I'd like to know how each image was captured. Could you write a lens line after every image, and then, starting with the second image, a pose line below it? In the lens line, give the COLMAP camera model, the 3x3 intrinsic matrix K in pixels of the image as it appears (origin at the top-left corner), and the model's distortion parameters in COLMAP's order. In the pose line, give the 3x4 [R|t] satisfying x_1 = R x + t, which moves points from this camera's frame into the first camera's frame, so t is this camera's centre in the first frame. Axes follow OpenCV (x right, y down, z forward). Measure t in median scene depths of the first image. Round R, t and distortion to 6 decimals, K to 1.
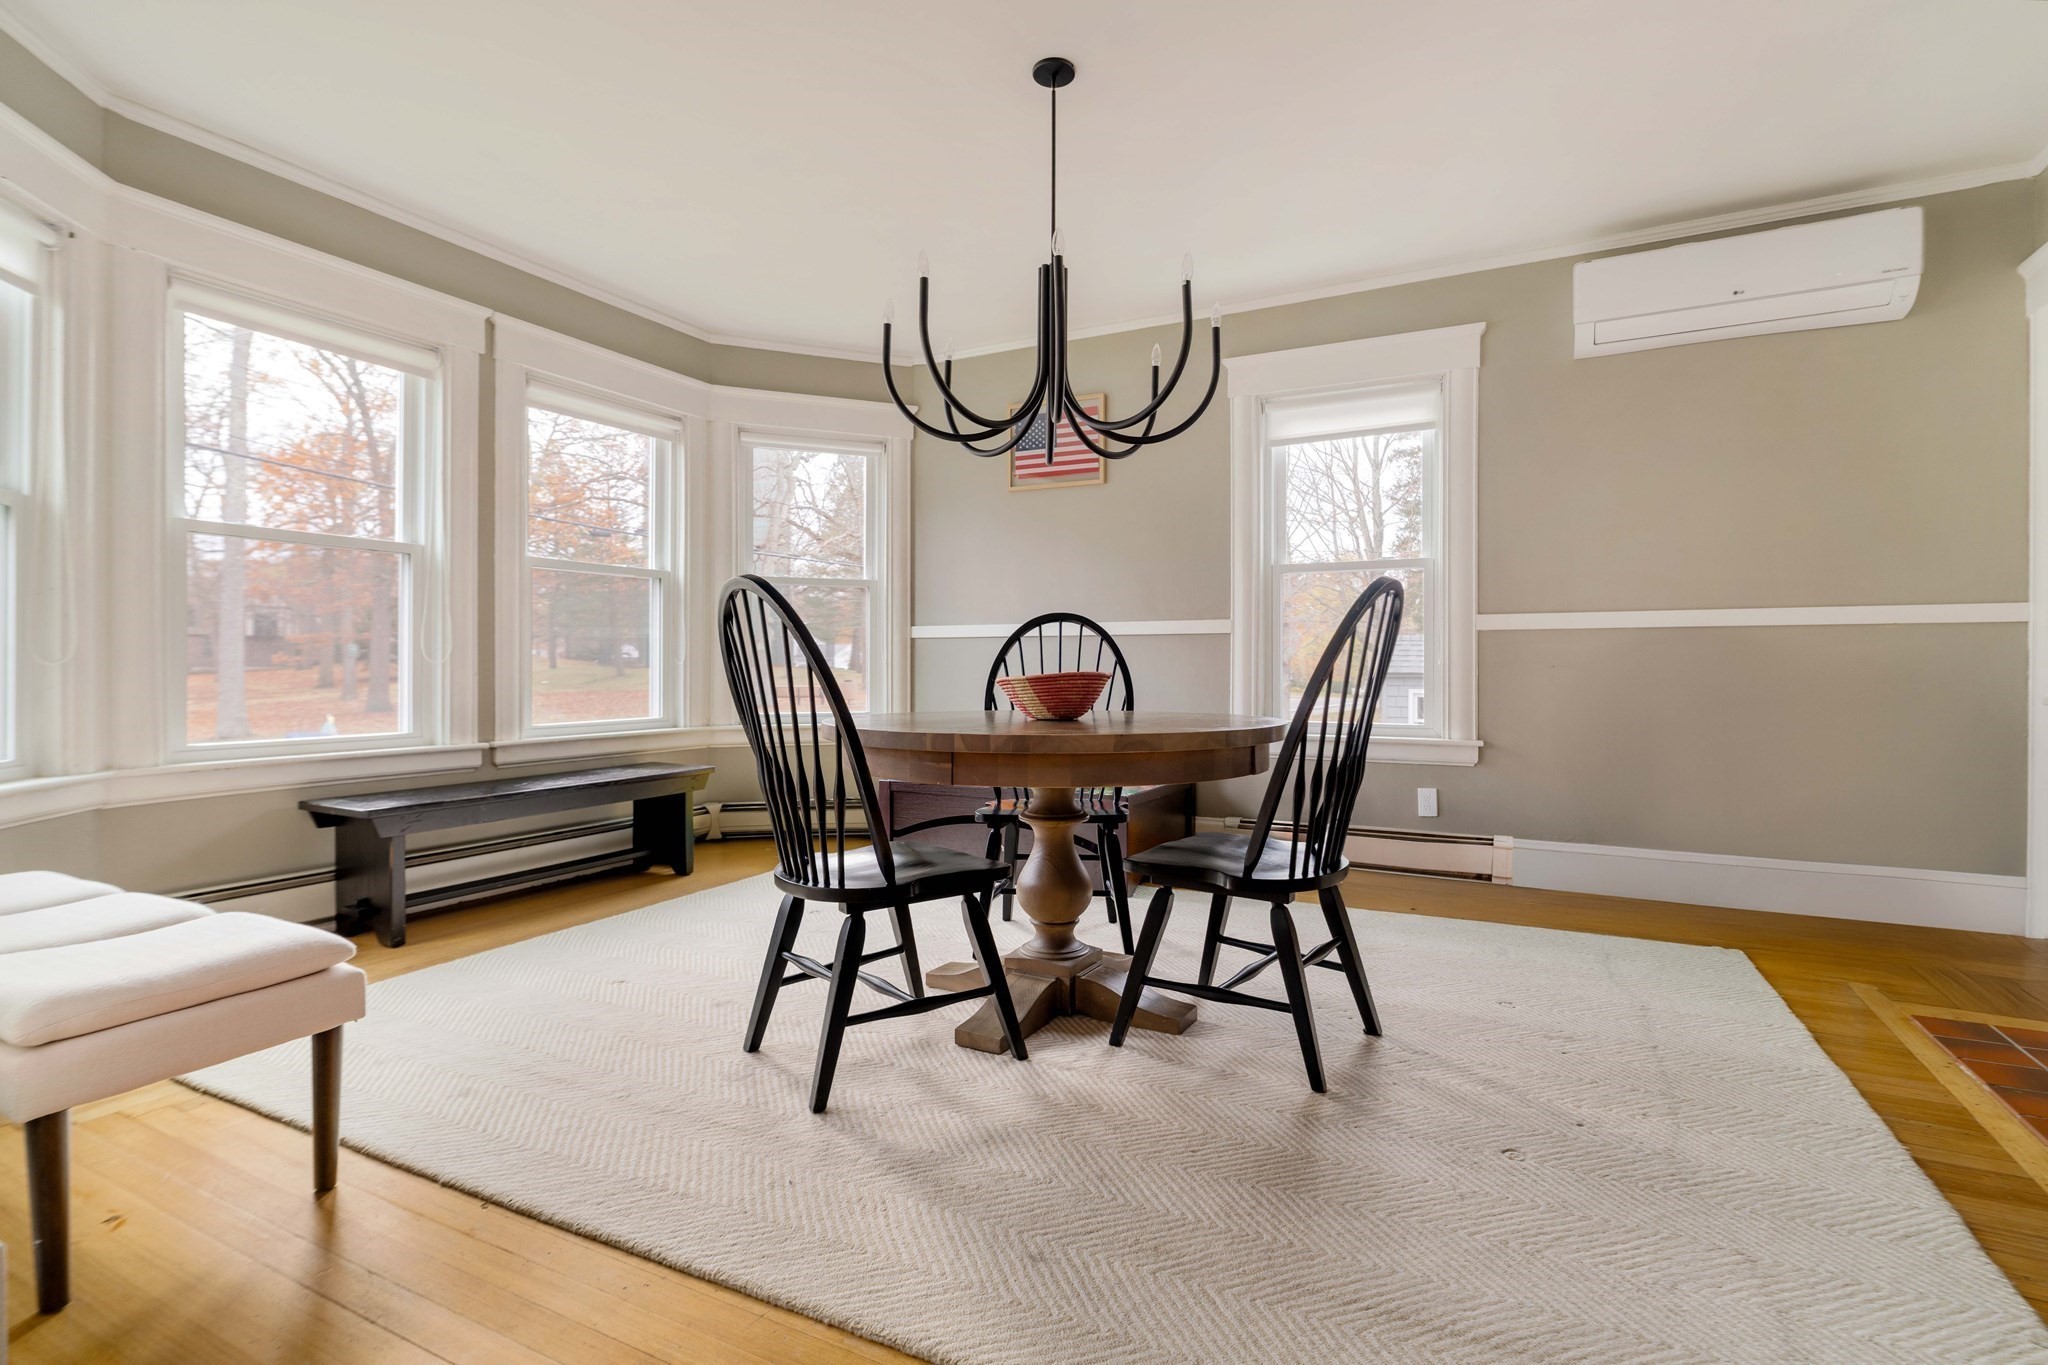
lens RADIAL K [[970.2, 0, 1038.2], [0, 970.2, 670.2], [0, 0, 1]] dist [-0.008619, 0.003070]
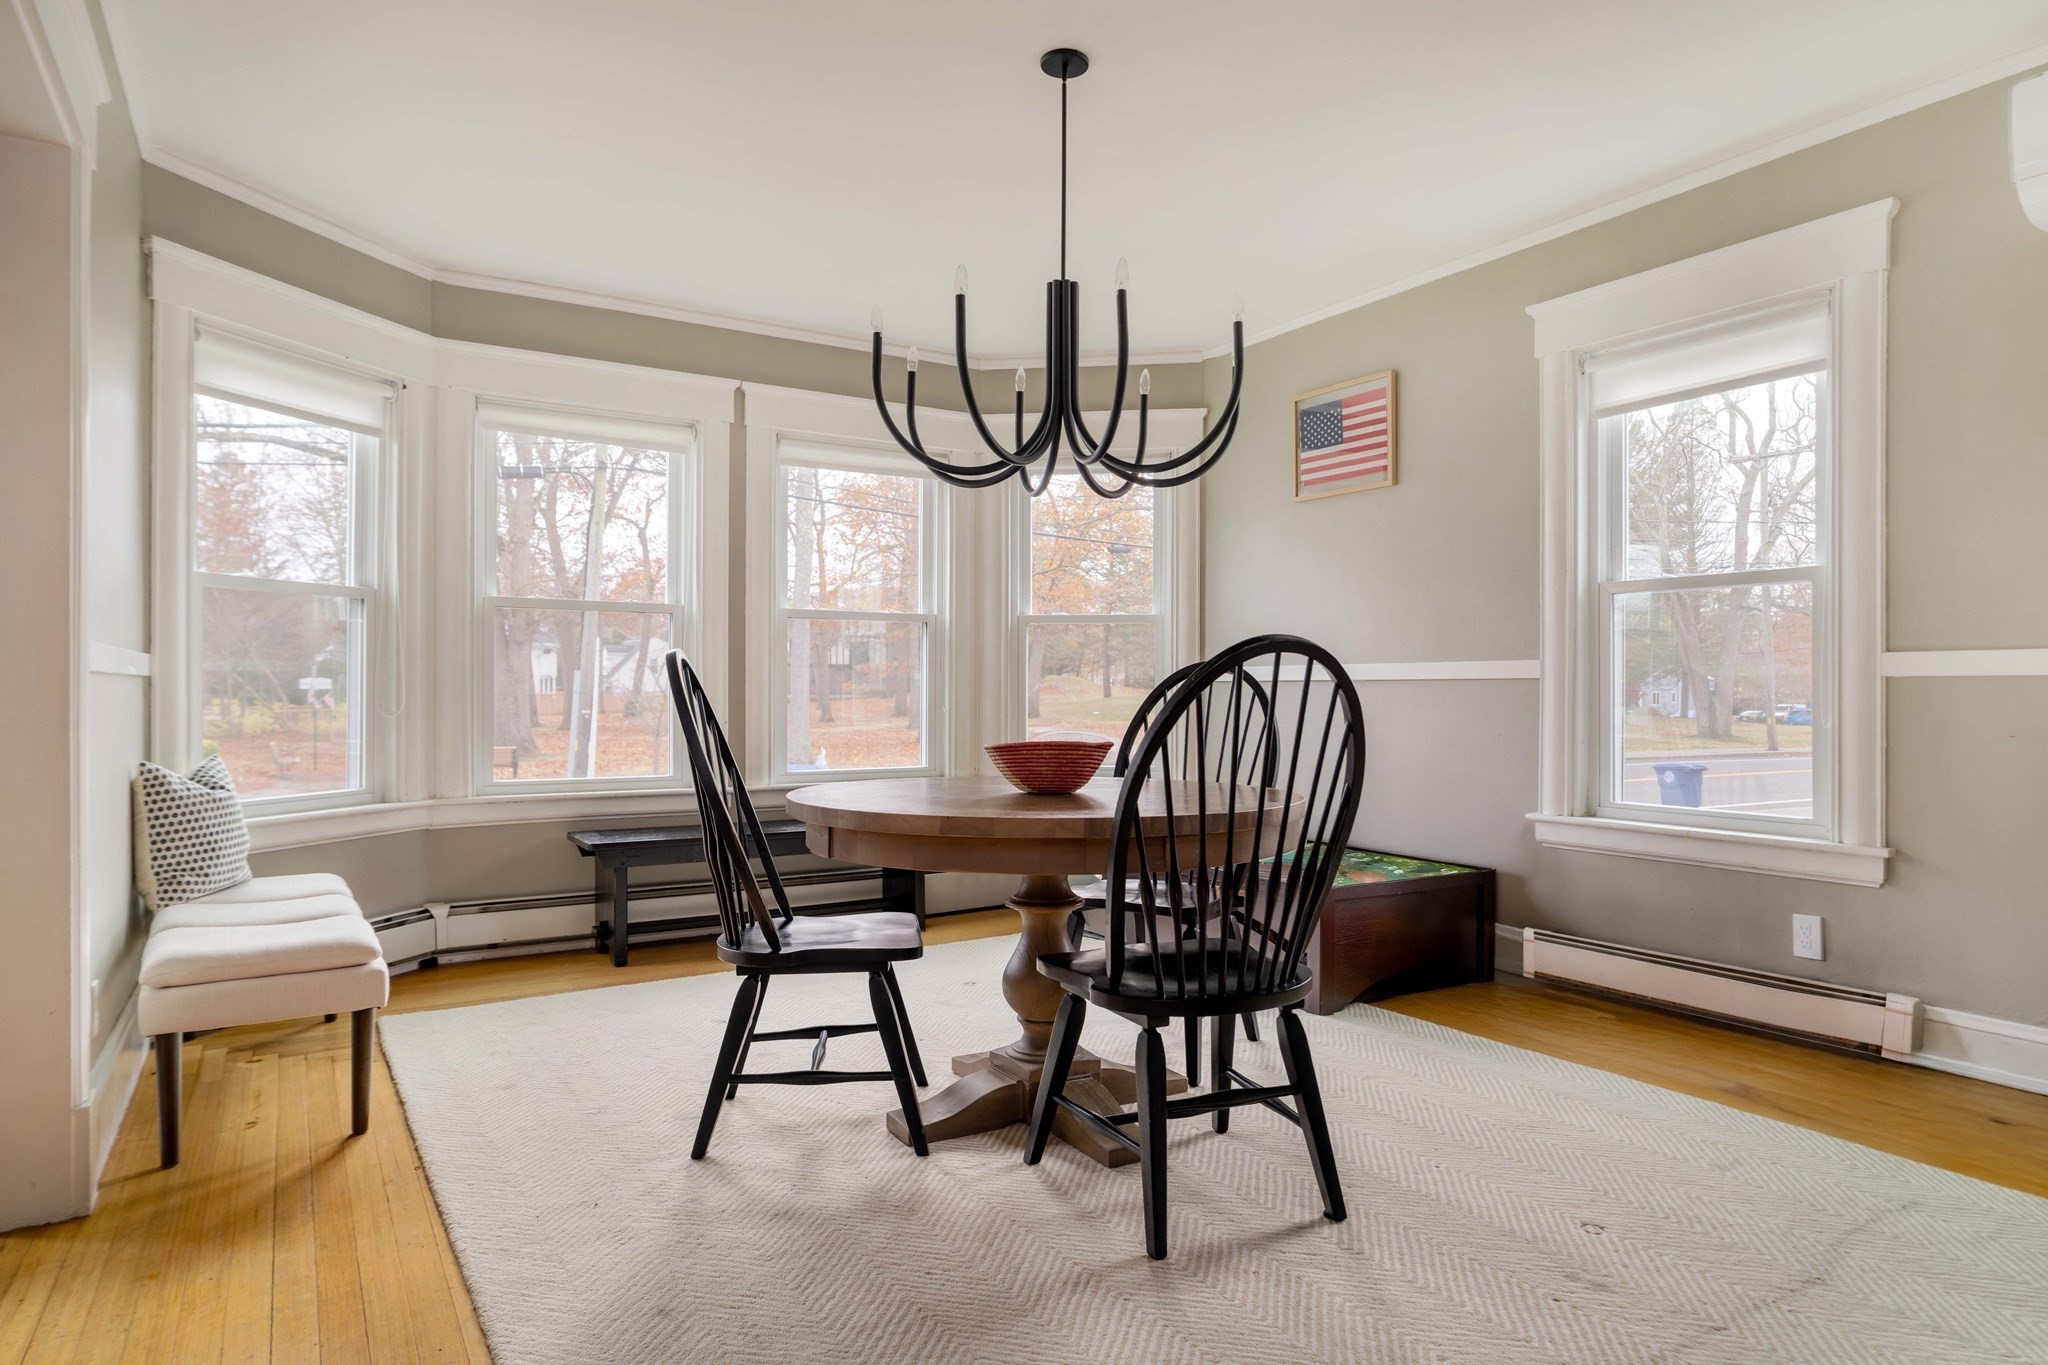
lens RADIAL K [[1210.5, 0, 1043.5], [0, 1210.5, 690.7], [0, 0, 1]] dist [-0.002660, 0.000541]
pose [[0.861025, 0.001399, -0.508561, 0.575956], [-0.005114, 0.999969, -0.005907, -0.036712], [0.508537, 0.007687, 0.861006, 0.037848]]
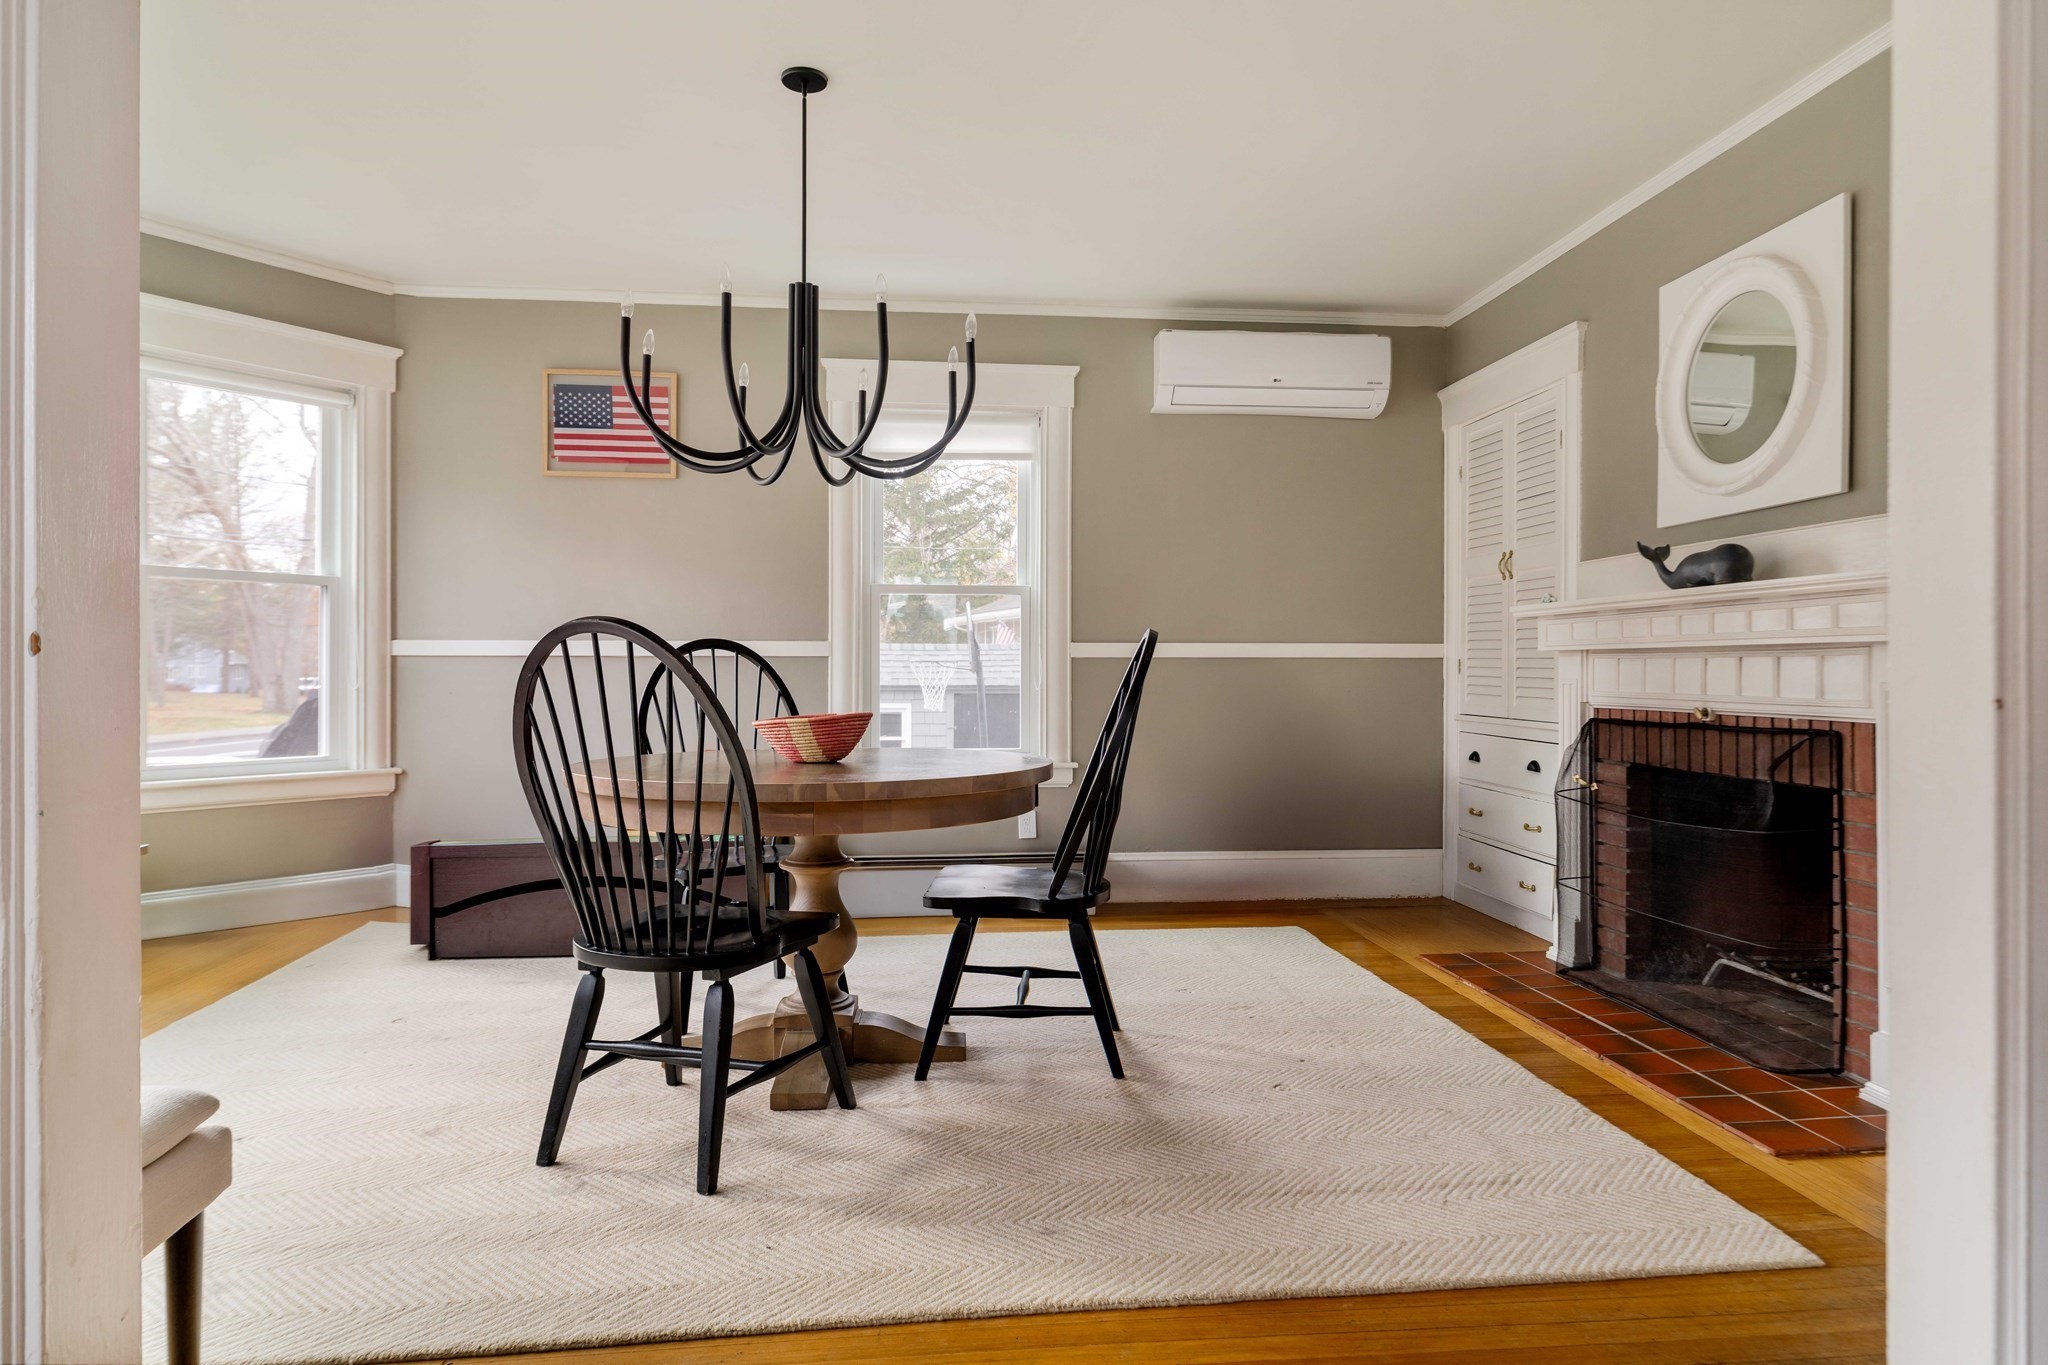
lens RADIAL K [[1210.5, 0, 1030.2], [0, 1210.5, 673.5], [0, 0, 1]] dist [-0.002660, 0.000541]
pose [[0.837672, -0.002112, 0.546170, -0.457068], [0.002172, 0.999997, 0.000535, -0.037269], [-0.546169, 0.000738, 0.837674, -0.117376]]
